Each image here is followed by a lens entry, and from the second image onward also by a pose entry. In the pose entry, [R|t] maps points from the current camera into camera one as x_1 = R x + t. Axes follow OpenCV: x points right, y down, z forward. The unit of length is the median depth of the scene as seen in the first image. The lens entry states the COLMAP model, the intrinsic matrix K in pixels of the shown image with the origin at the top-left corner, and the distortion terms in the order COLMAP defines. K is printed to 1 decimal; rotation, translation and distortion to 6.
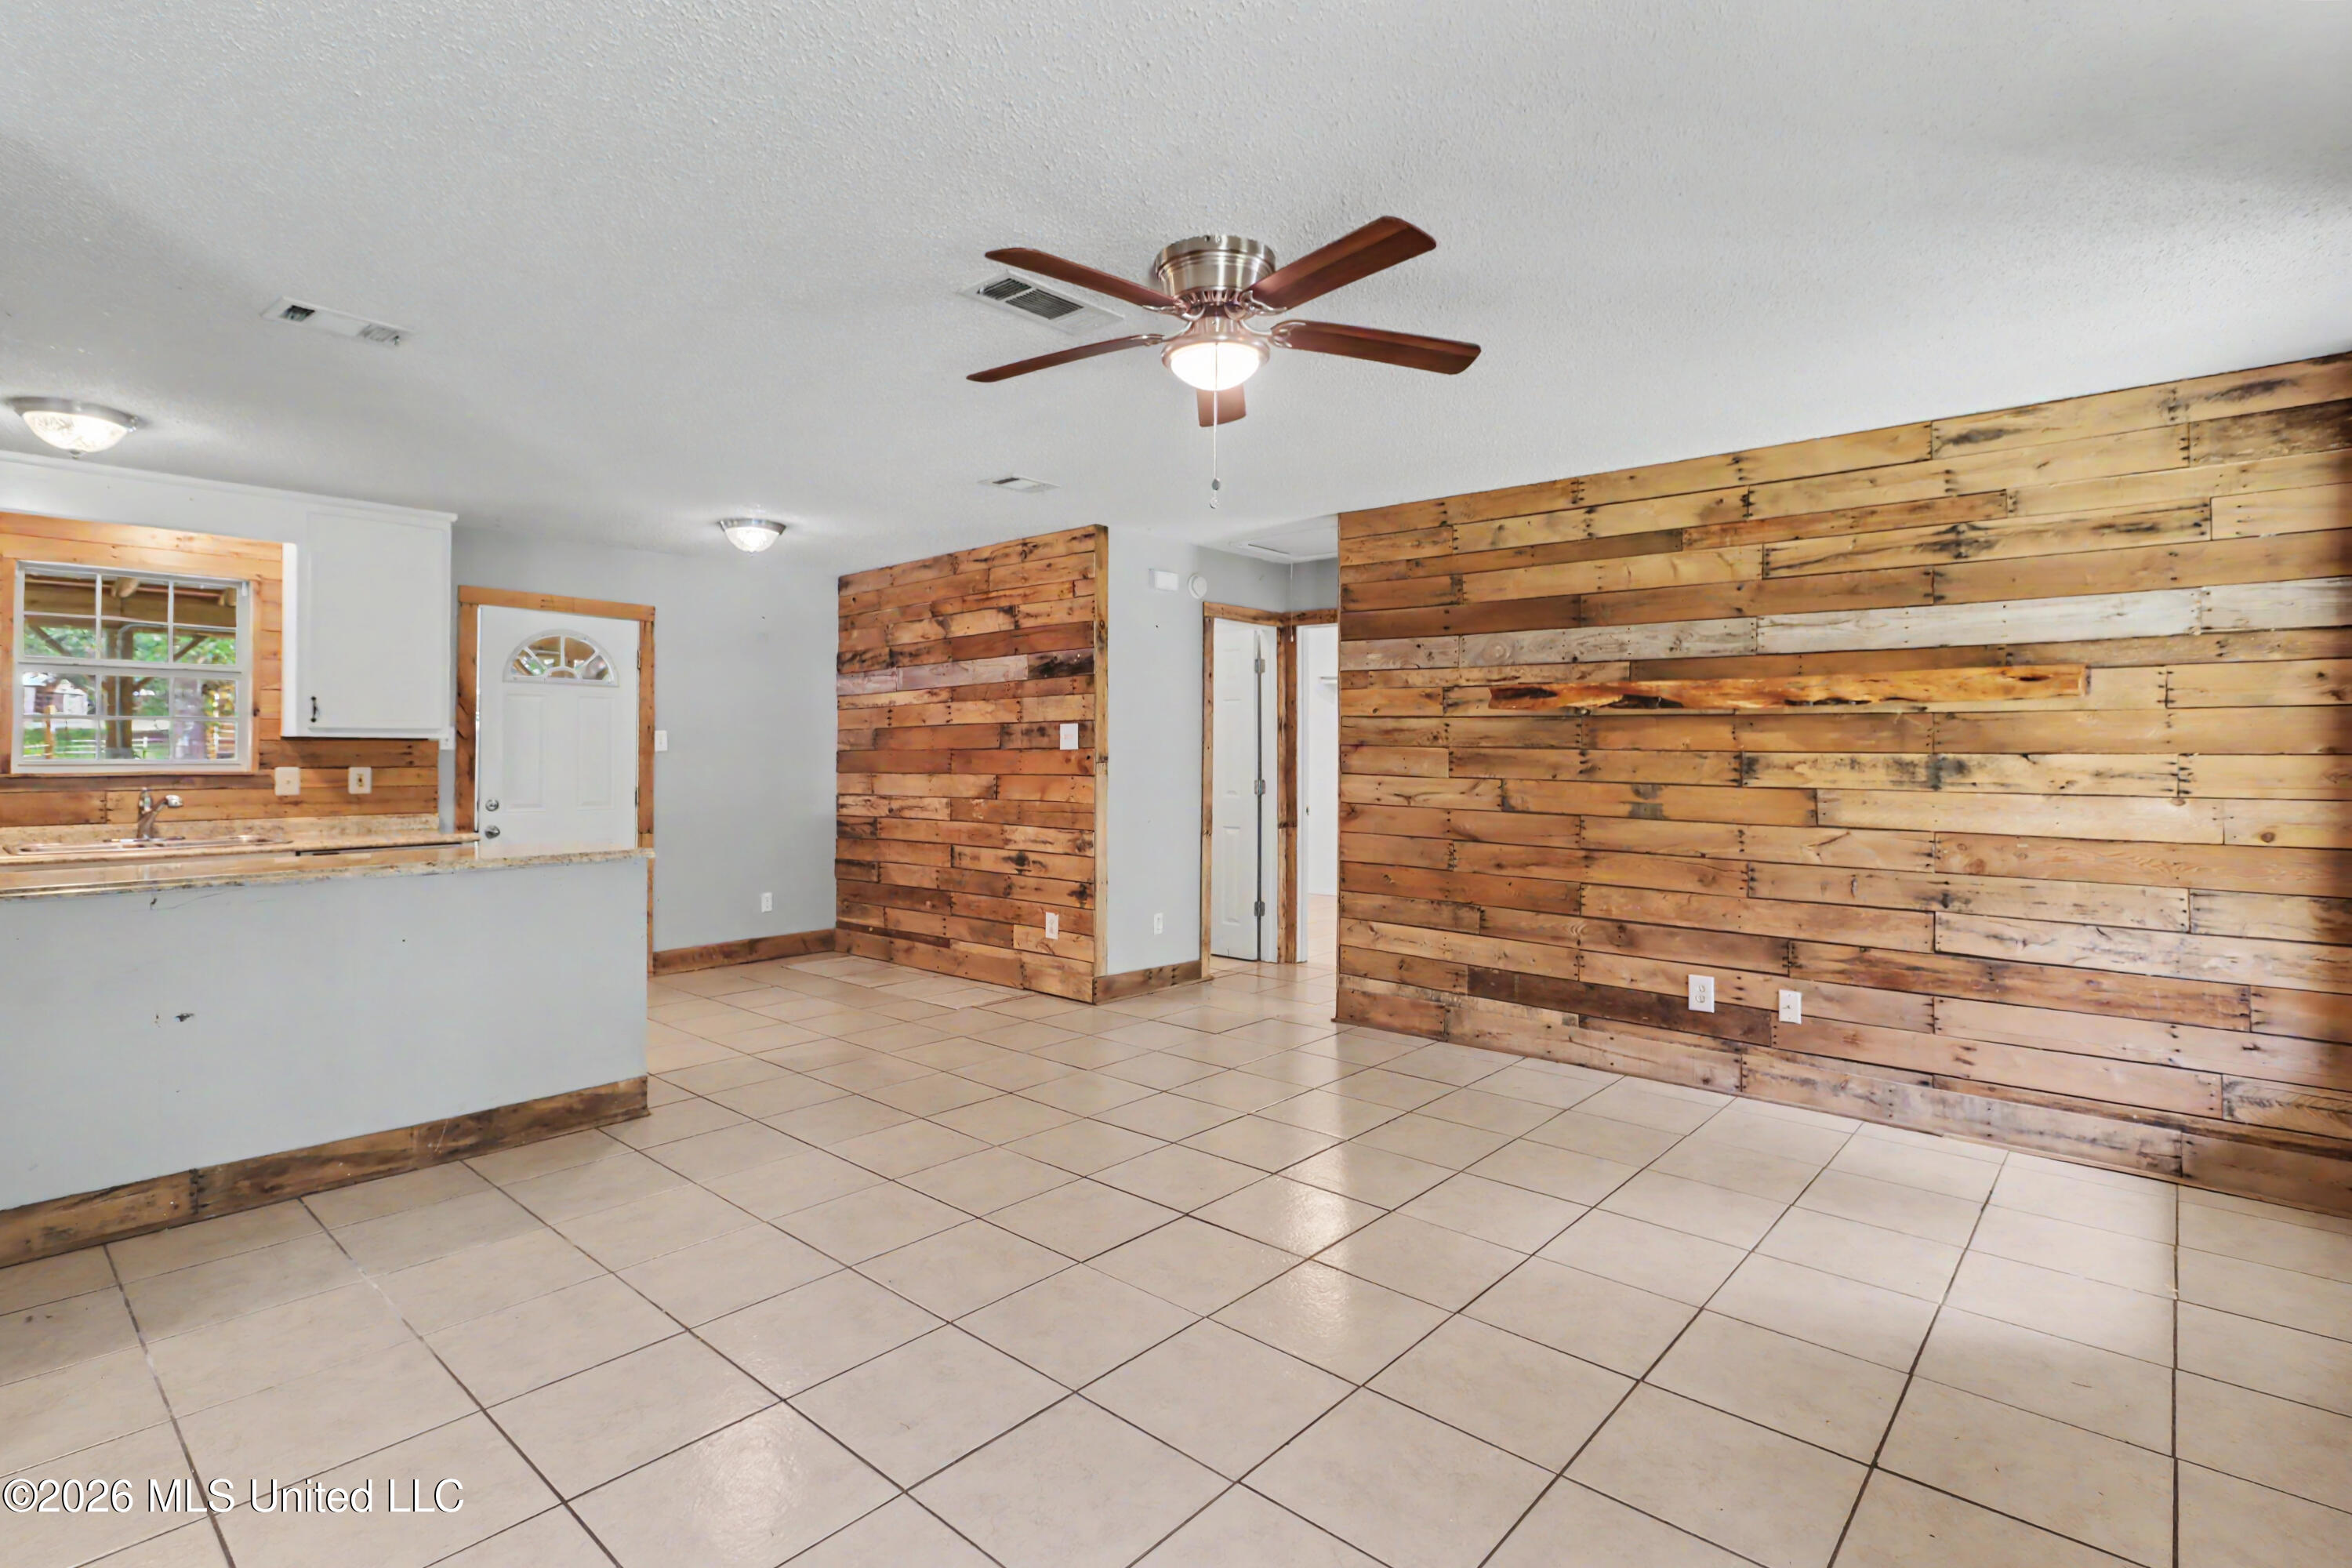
lens RADIAL K [[1130.2, 0, 1185.9], [0, 1130.2, 744.2], [0, 0, 1]] dist [-0.004281, 0.001378]
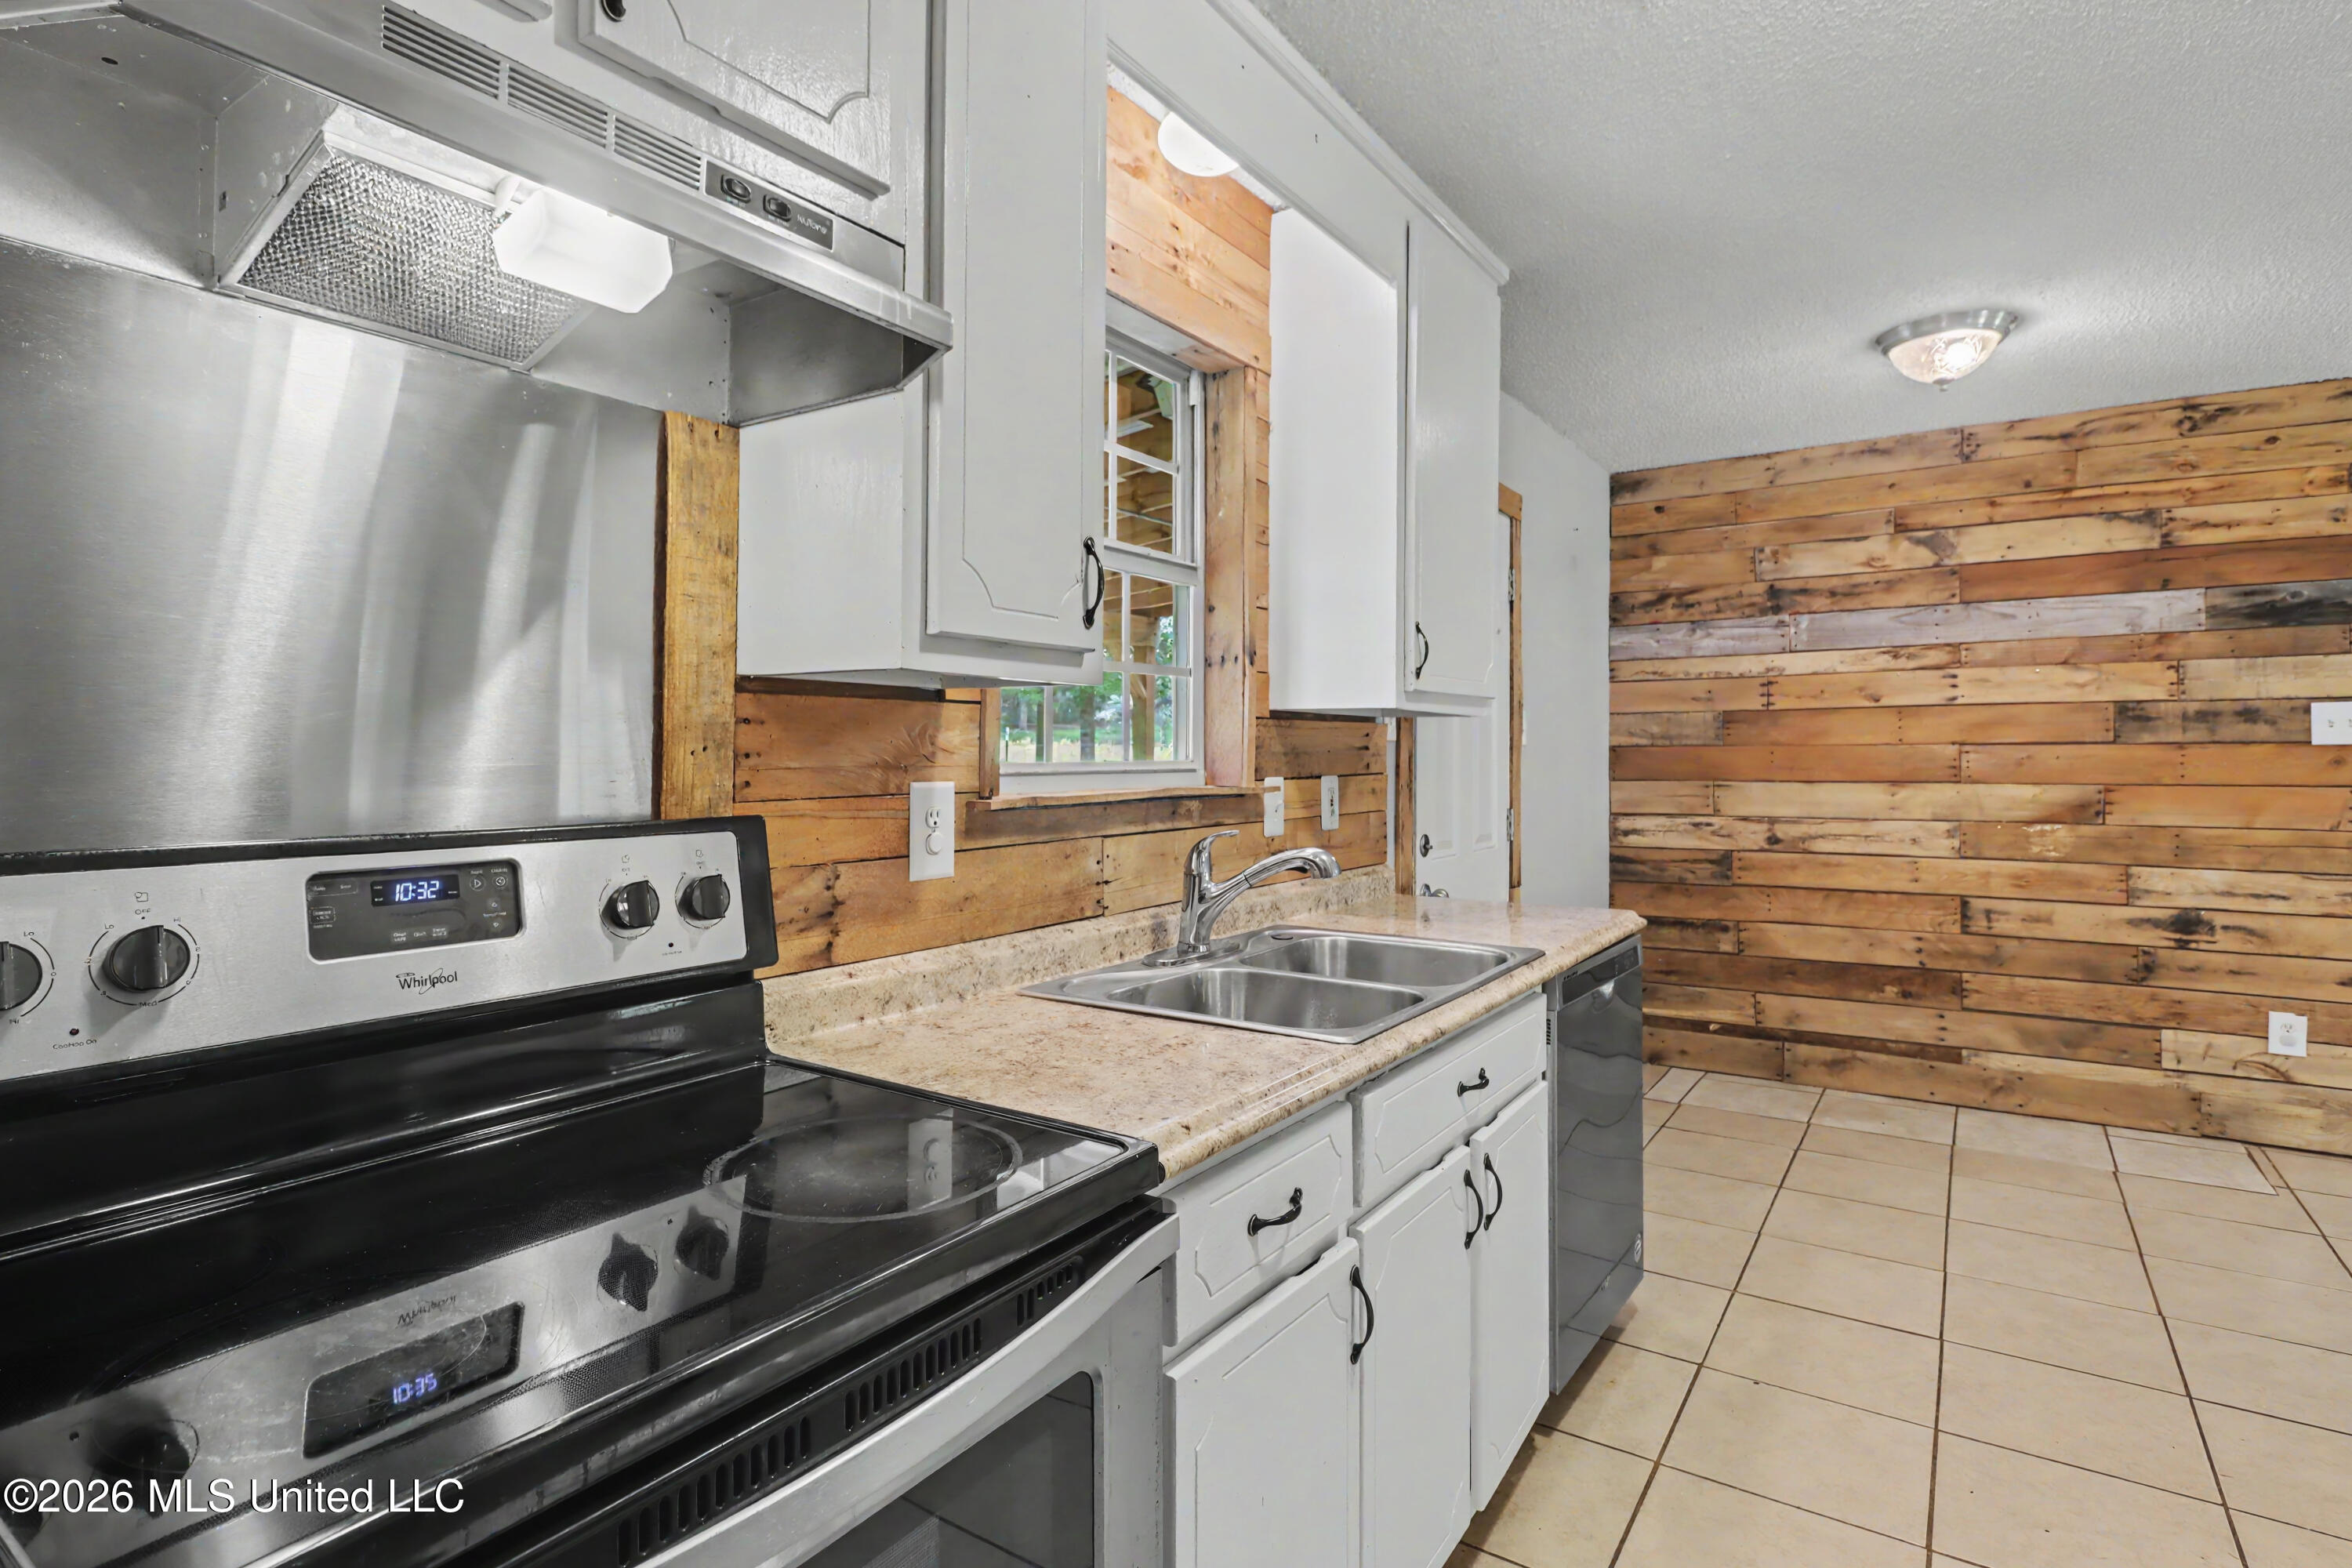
lens RADIAL K [[1171.8, 0, 1187.5], [0, 1171.8, 750.7], [0, 0, 1]] dist [-0.000748, -0.000330]
pose [[0.988701, 0.002279, 0.149881, -0.721860], [-0.003131, 0.999980, 0.005451, 0.006227], [-0.149865, -0.005858, 0.988689, 0.423309]]
